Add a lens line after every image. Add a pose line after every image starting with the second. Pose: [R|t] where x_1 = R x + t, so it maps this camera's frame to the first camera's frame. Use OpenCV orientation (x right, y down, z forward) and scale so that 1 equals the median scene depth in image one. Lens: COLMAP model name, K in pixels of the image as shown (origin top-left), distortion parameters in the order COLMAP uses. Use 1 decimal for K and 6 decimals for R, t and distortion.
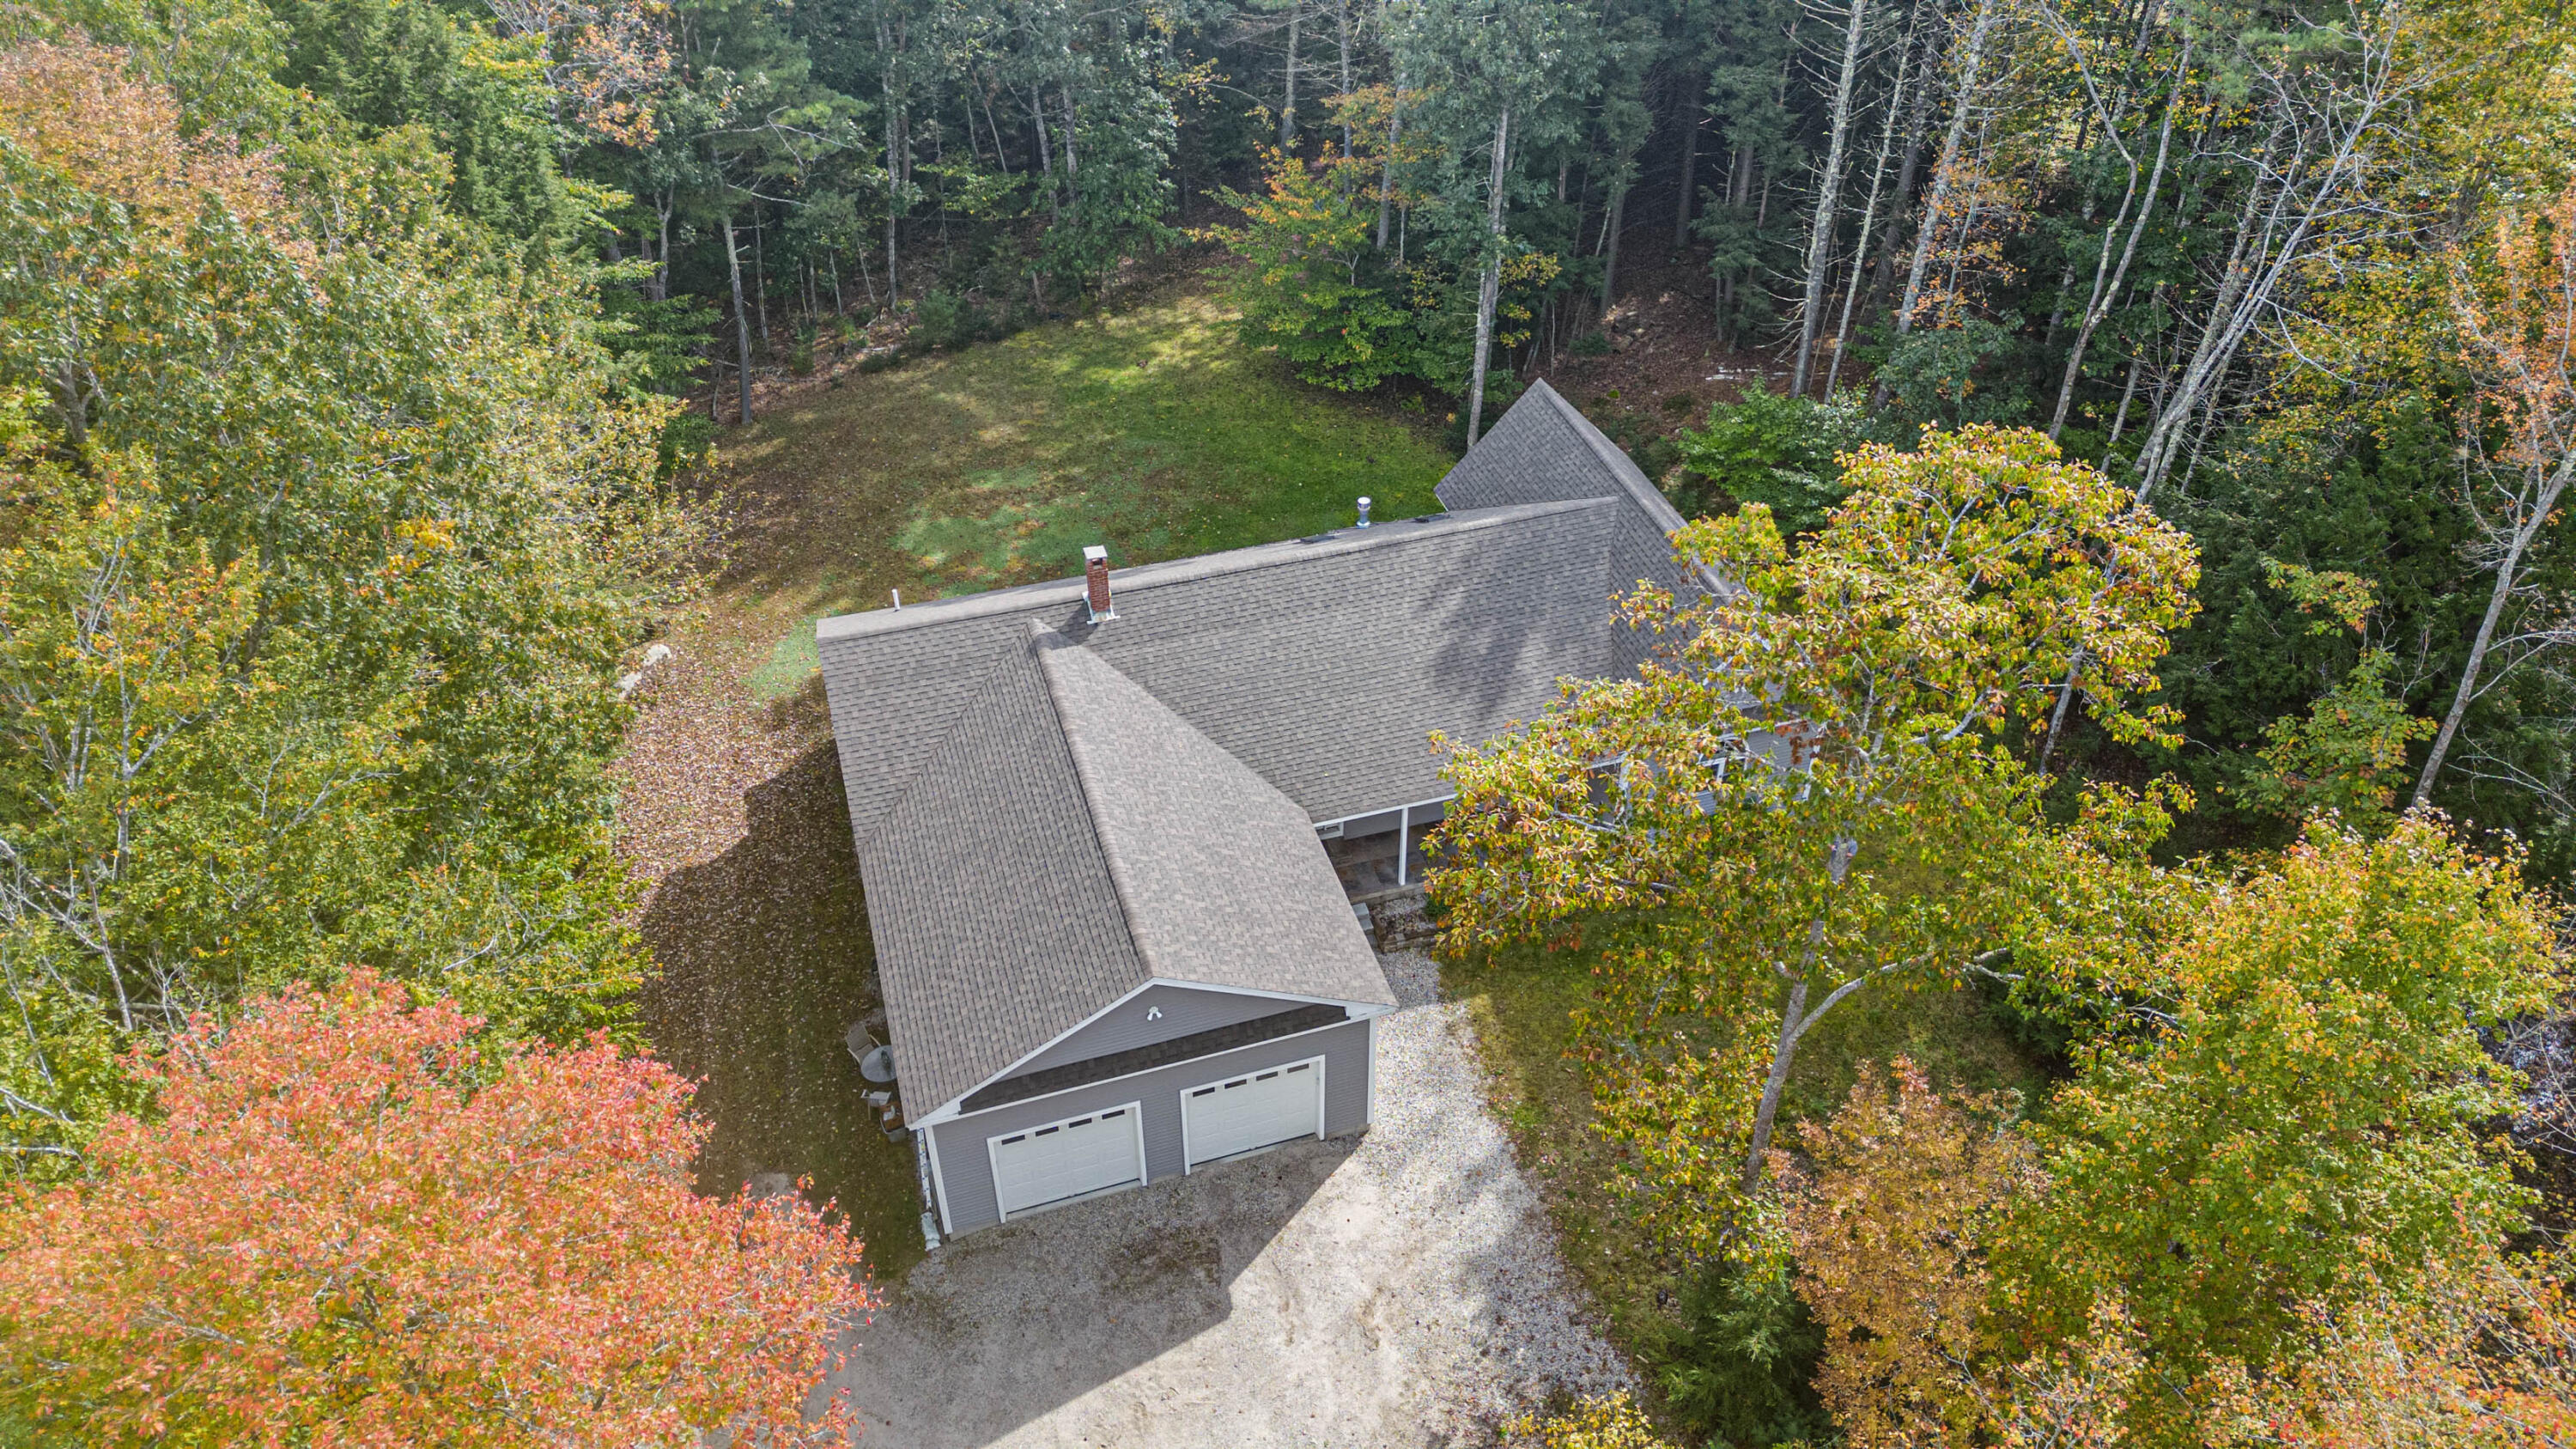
lens RADIAL K [[1798.9, 0, 1287.6], [0, 1798.9, 736.2], [0, 0, 1]] dist [0.102948, -0.111710]
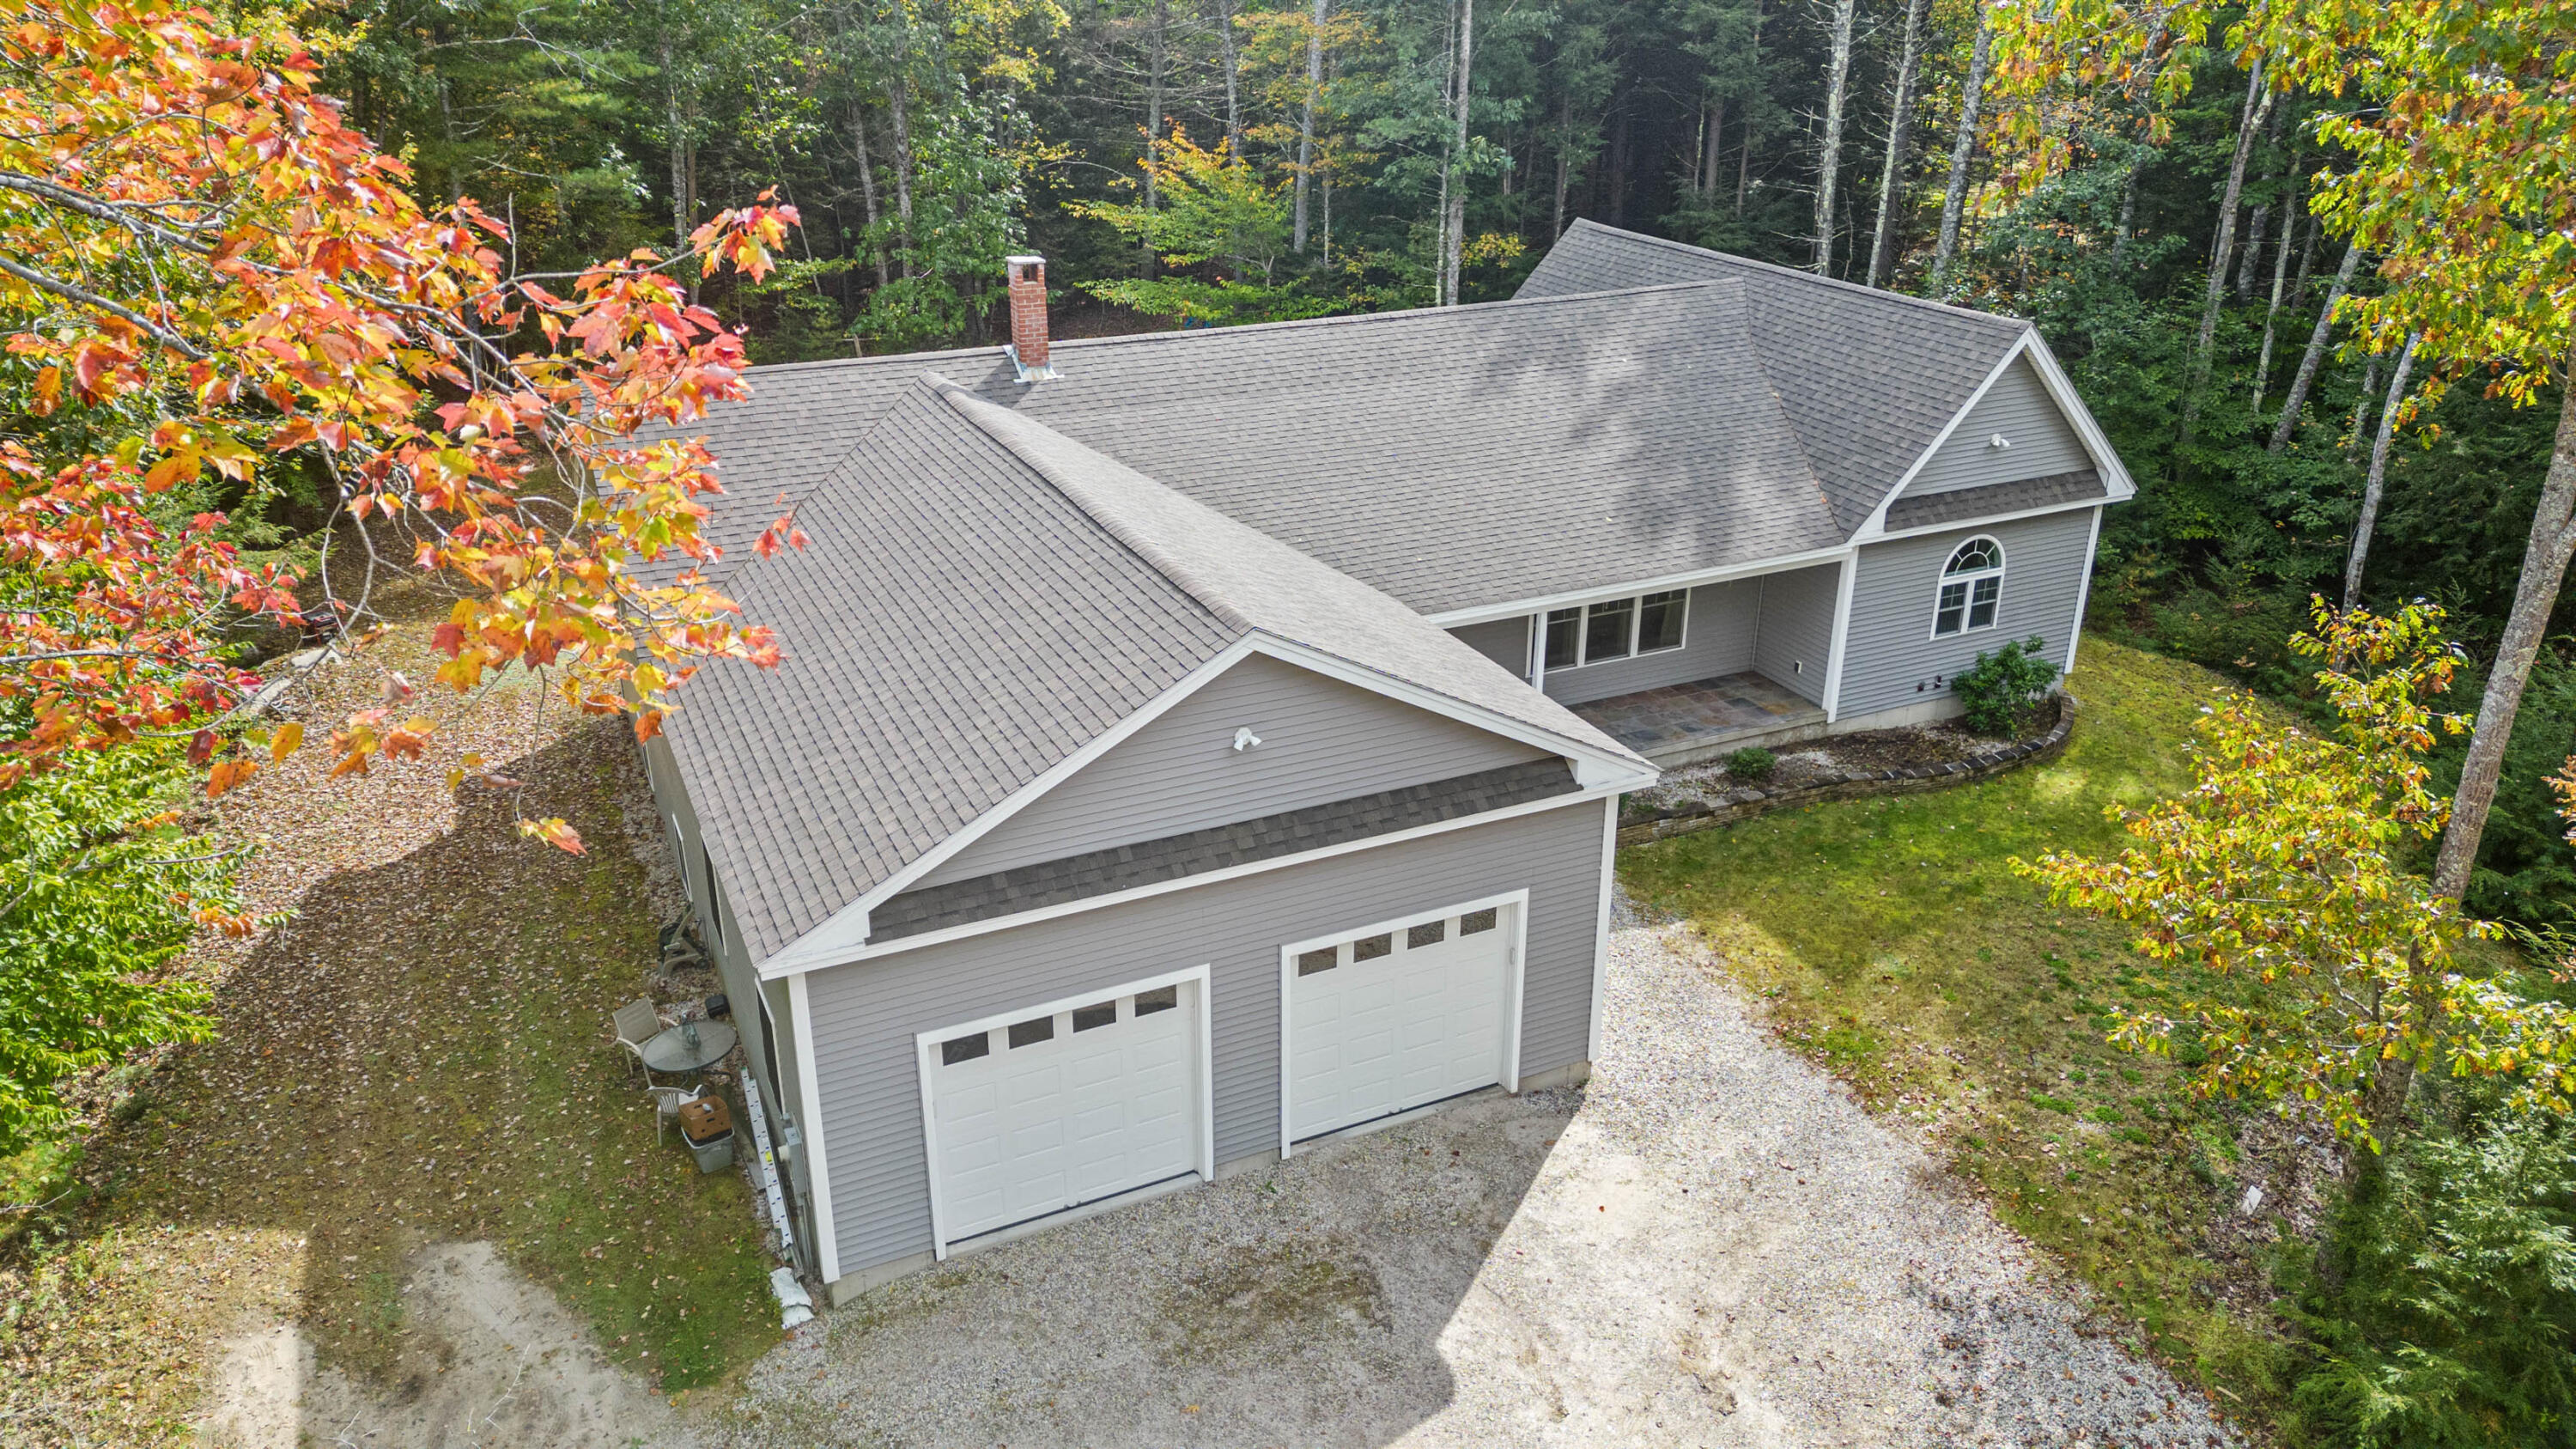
lens RADIAL K [[1798.9, 0, 1287.6], [0, 1798.9, 736.2], [0, 0, 1]] dist [0.102948, -0.111710]
pose [[0.990756, -0.050998, 0.125701, -0.116983], [0.082549, 0.961978, -0.260355, 0.265981], [-0.107644, 0.268324, 0.957296, 0.468361]]
